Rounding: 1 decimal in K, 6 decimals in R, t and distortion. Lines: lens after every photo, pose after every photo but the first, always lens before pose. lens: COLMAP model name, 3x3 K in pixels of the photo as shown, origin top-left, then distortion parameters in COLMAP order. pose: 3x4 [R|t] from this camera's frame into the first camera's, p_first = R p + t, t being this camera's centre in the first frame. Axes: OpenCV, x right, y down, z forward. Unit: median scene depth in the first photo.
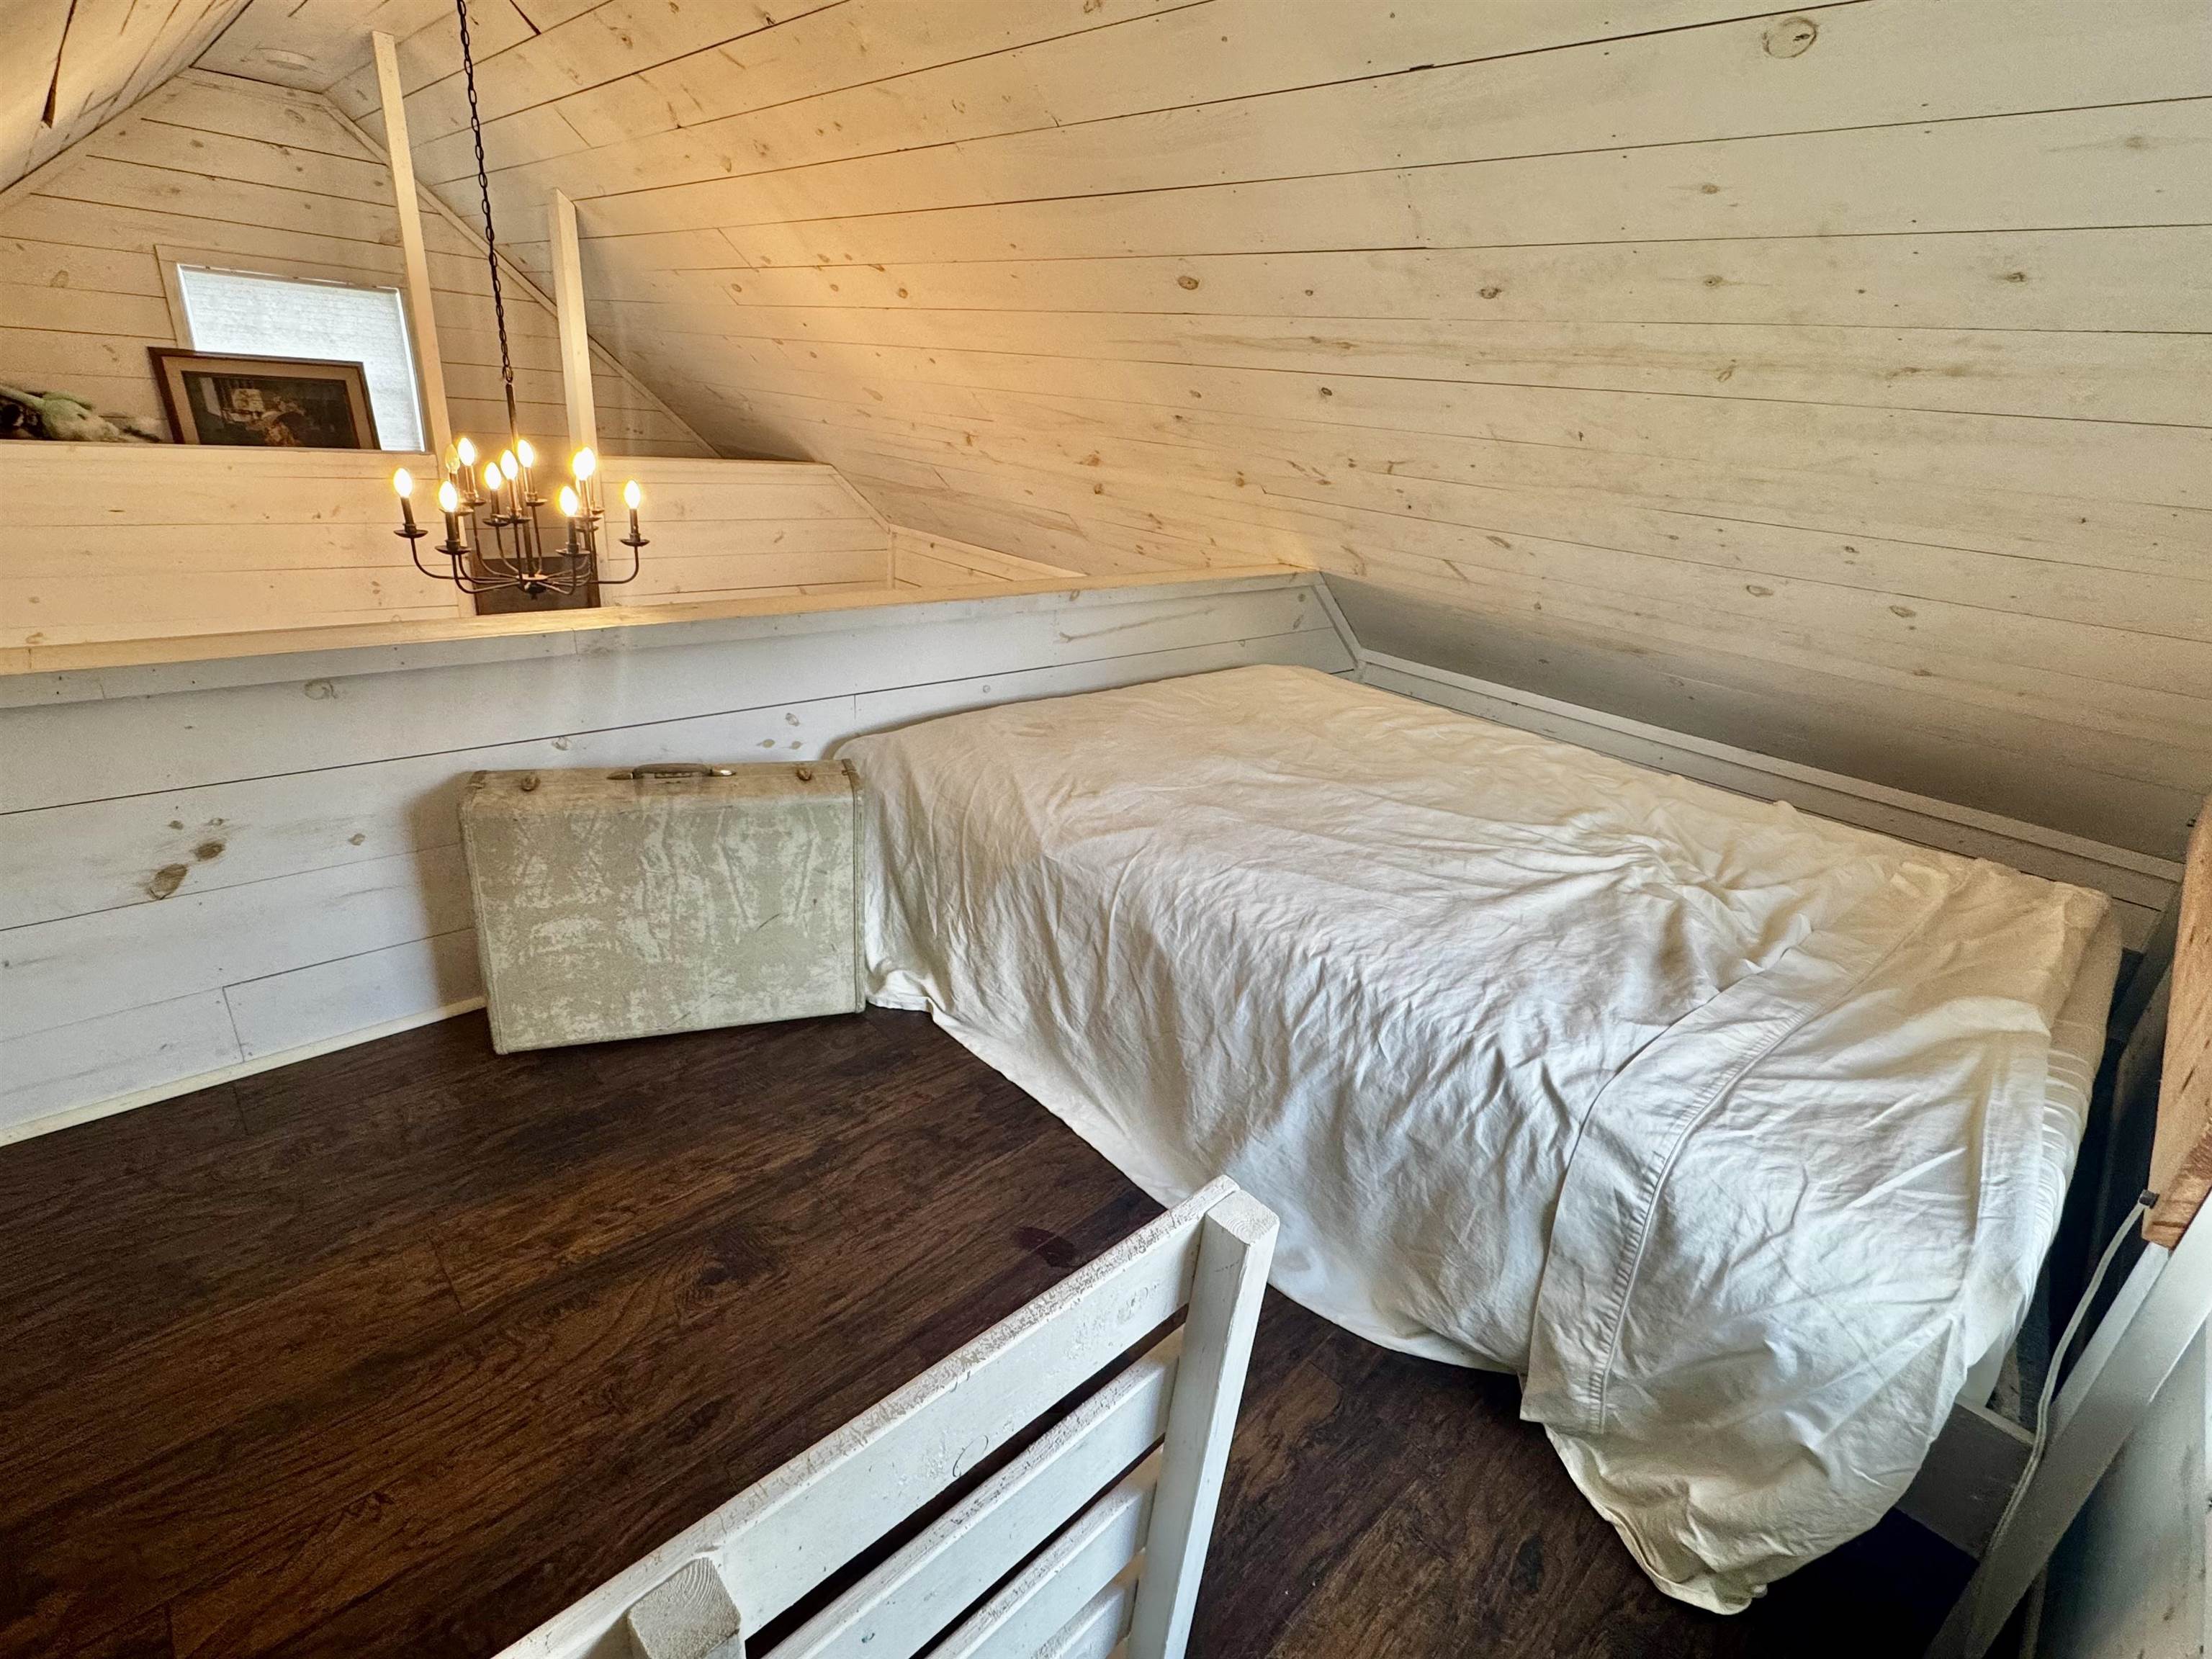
lens RADIAL K [[1035.0, 0, 1106.0], [0, 1035.0, 829.5], [0, 0, 1]] dist [-0.002723, 0.000795]
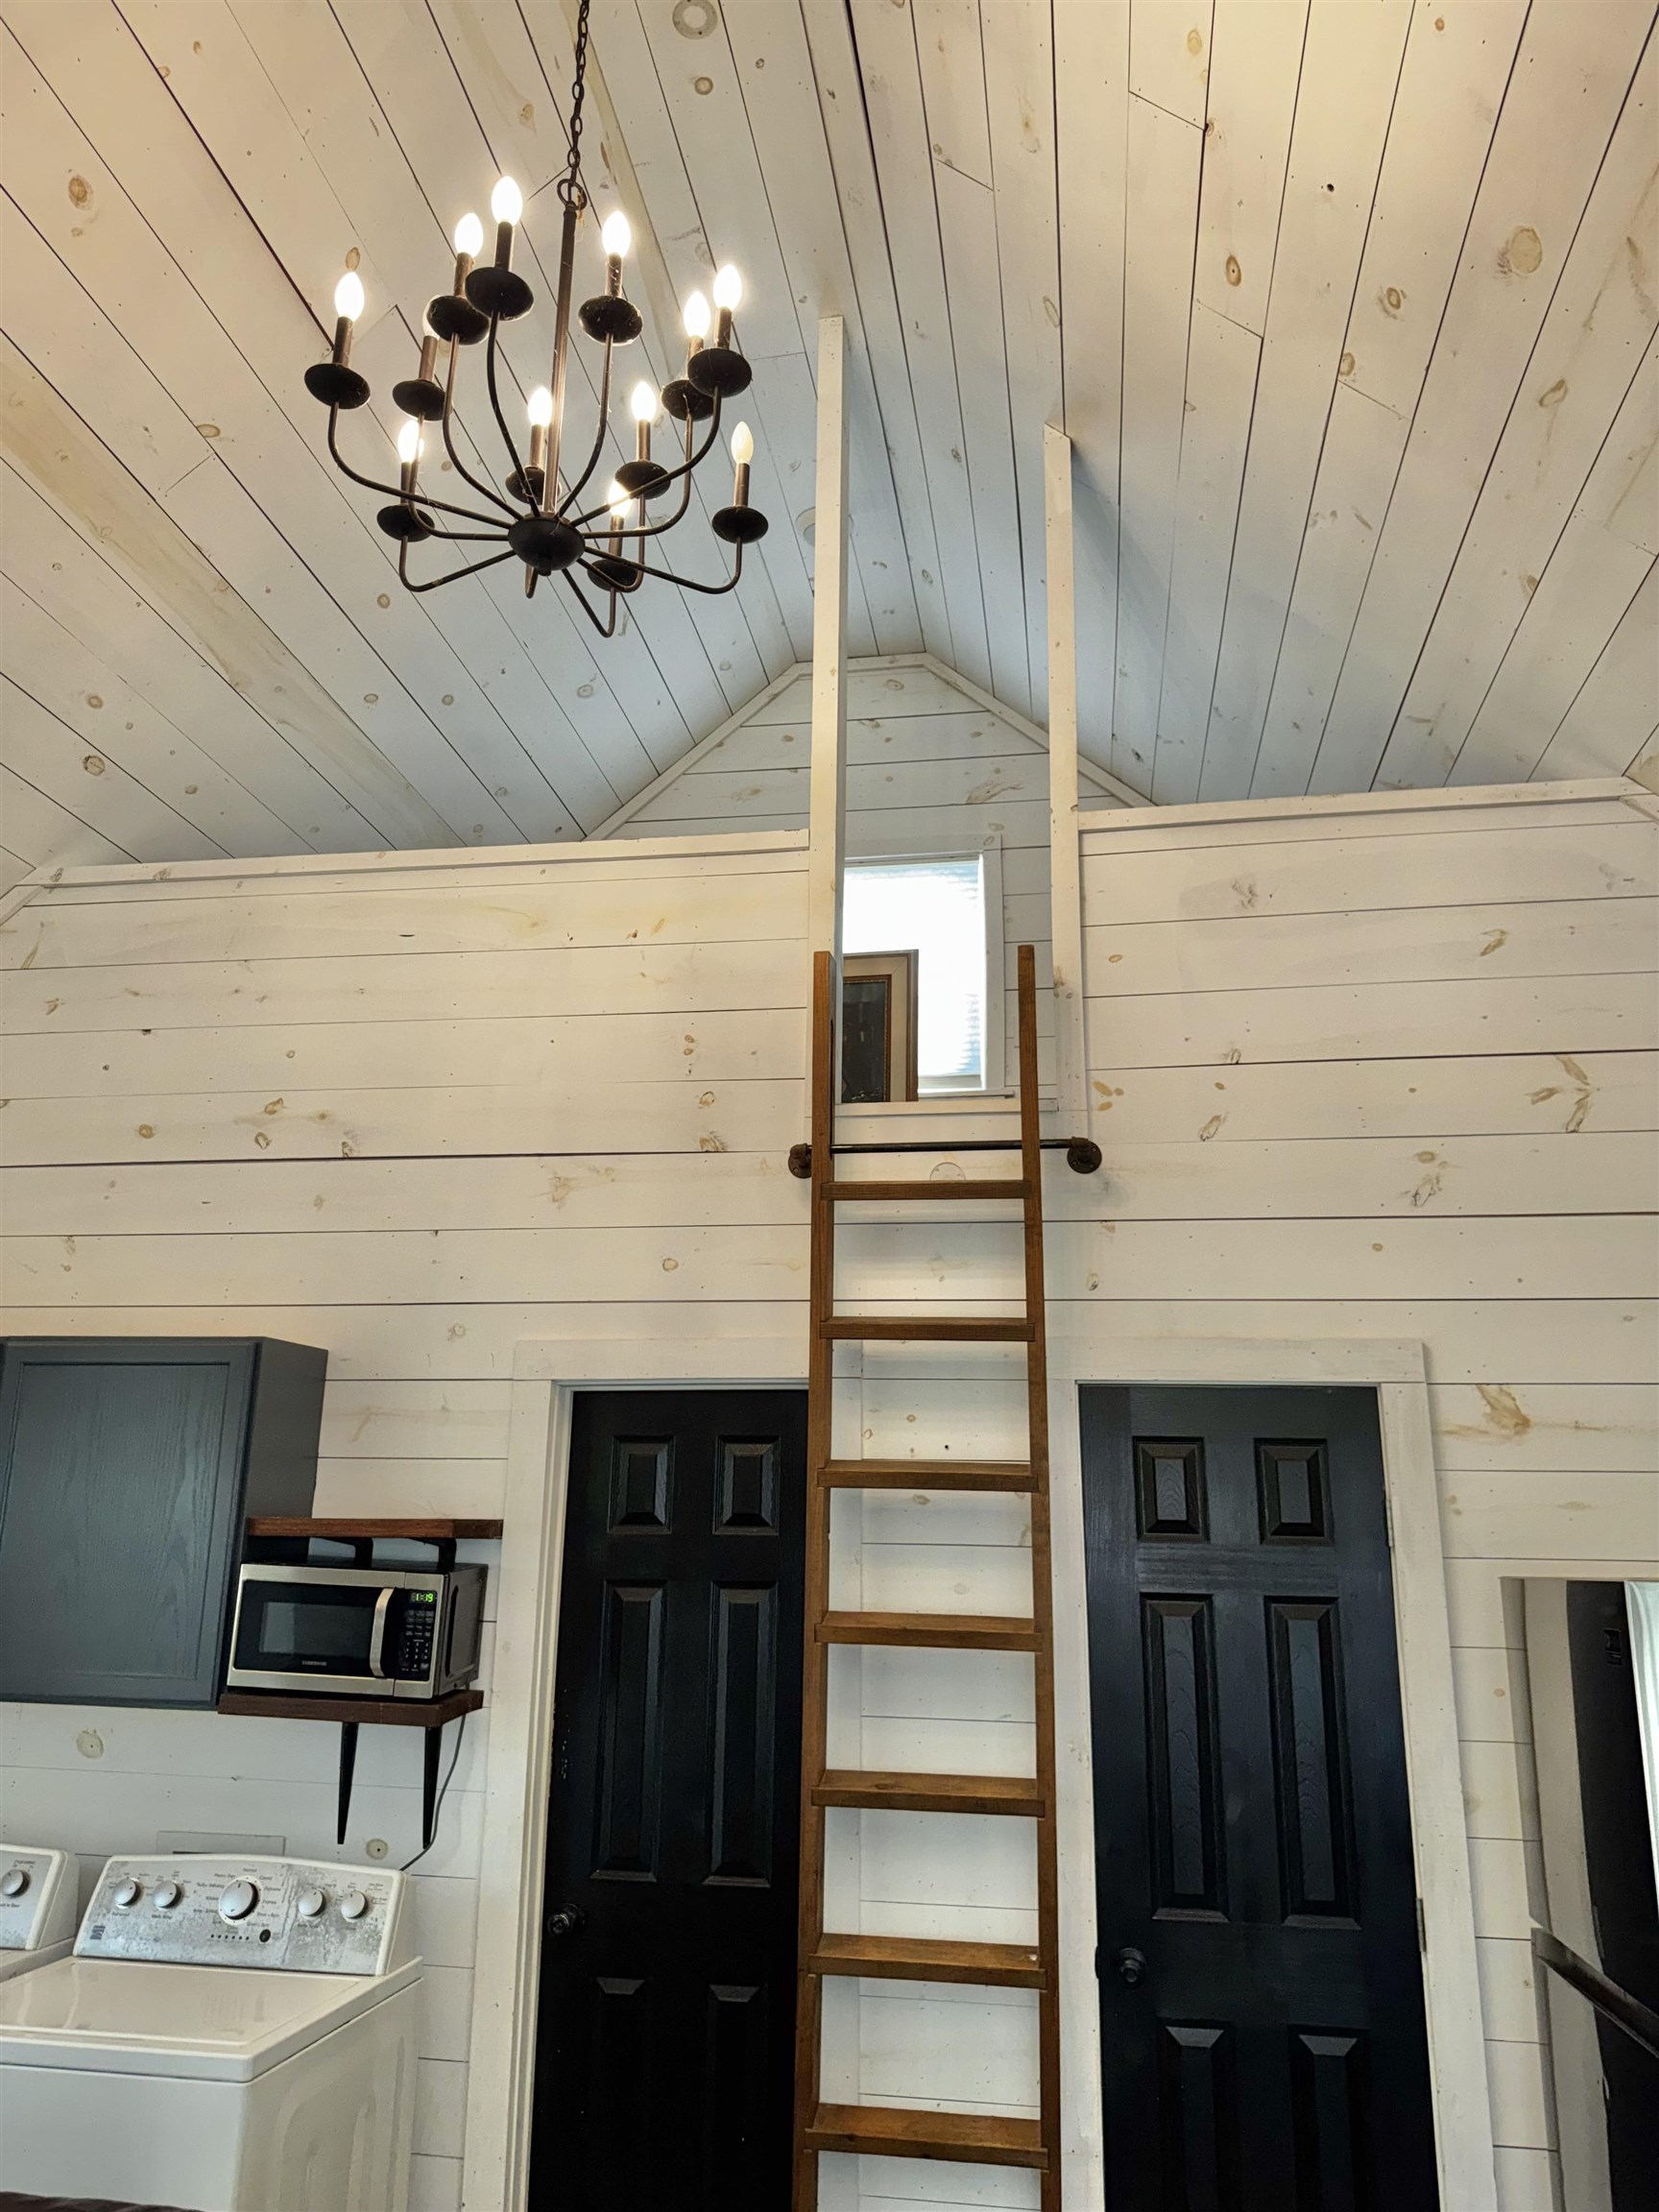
lens RADIAL K [[1560.3, 0, 820.0], [0, 1560.3, 1118.5], [0, 0, 1]] dist [0.103108, -0.182032]
pose [[0.594693, -0.283730, -0.752222, -0.056930], [-0.273567, 0.808402, -0.521198, 0.585932], [0.755977, 0.515736, 0.403132, 1.840525]]
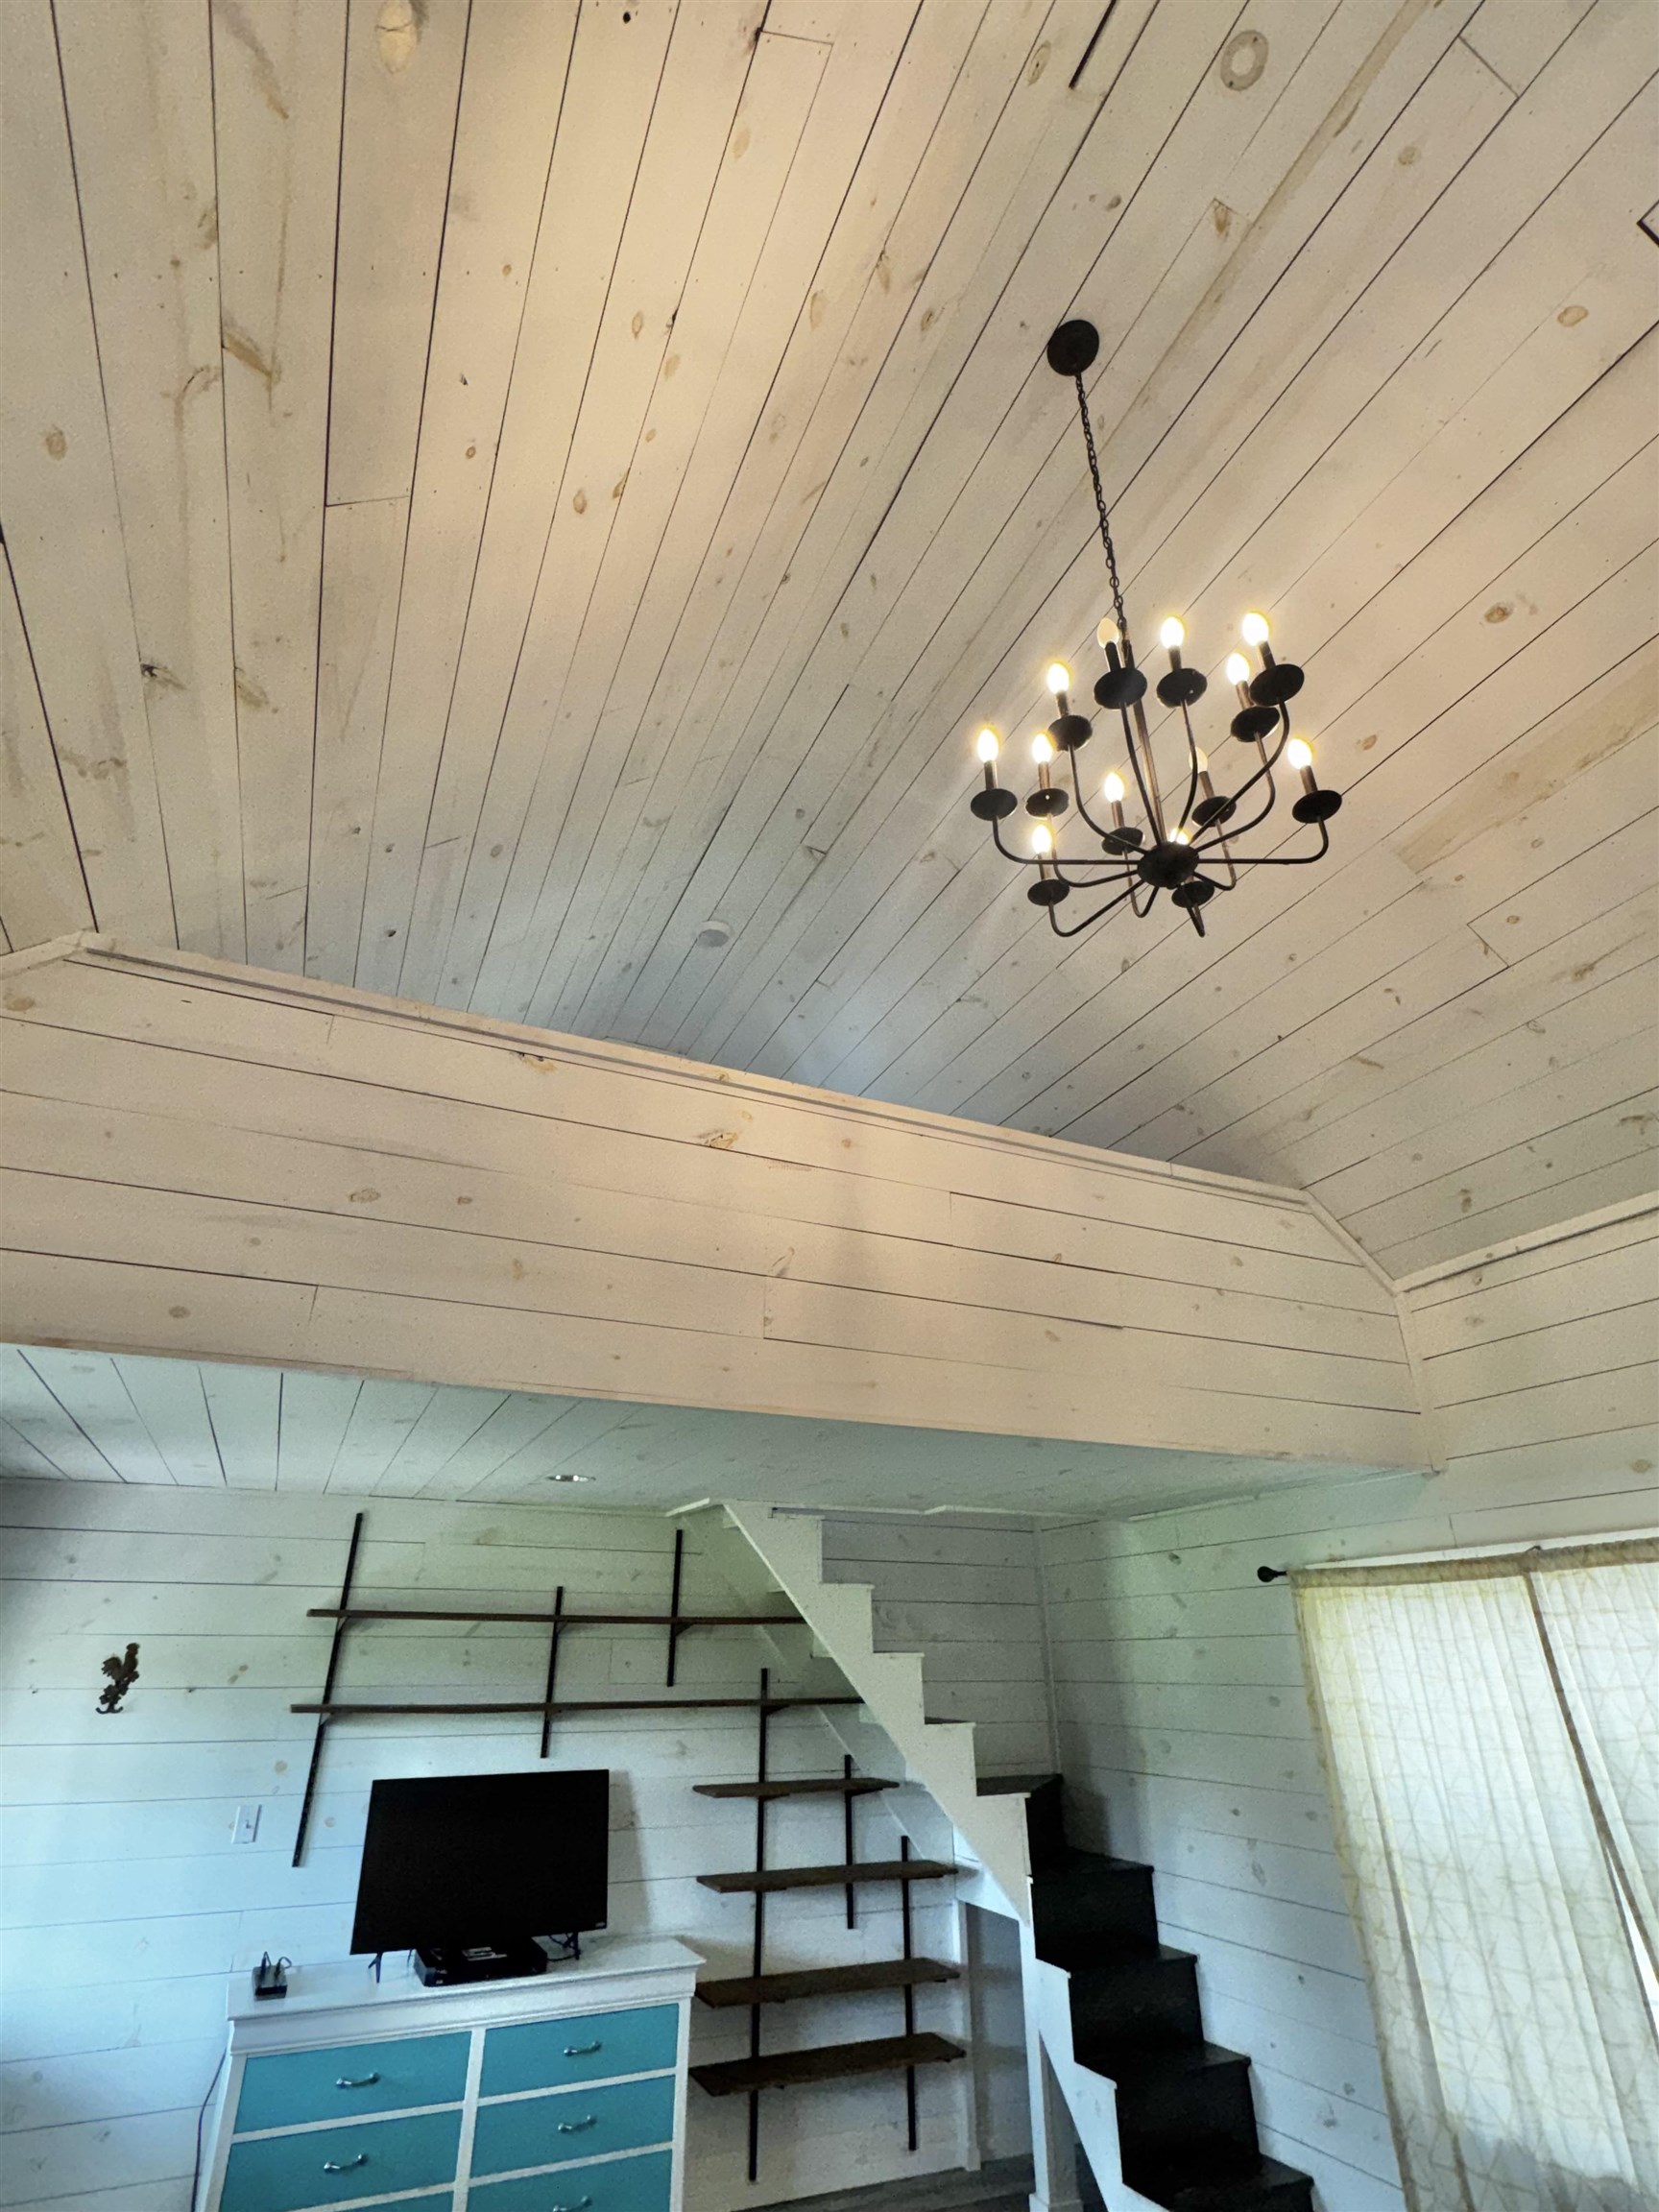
lens RADIAL K [[1084.1, 0, 829.5], [0, 1084.1, 1106.0], [0, 0, 1]] dist [-0.003009, 0.000198]
pose [[-0.941087, 0.072268, 0.330353, -1.109660], [0.050926, 0.996044, -0.072819, -0.136261], [-0.334309, -0.051706, -0.941044, 3.186617]]
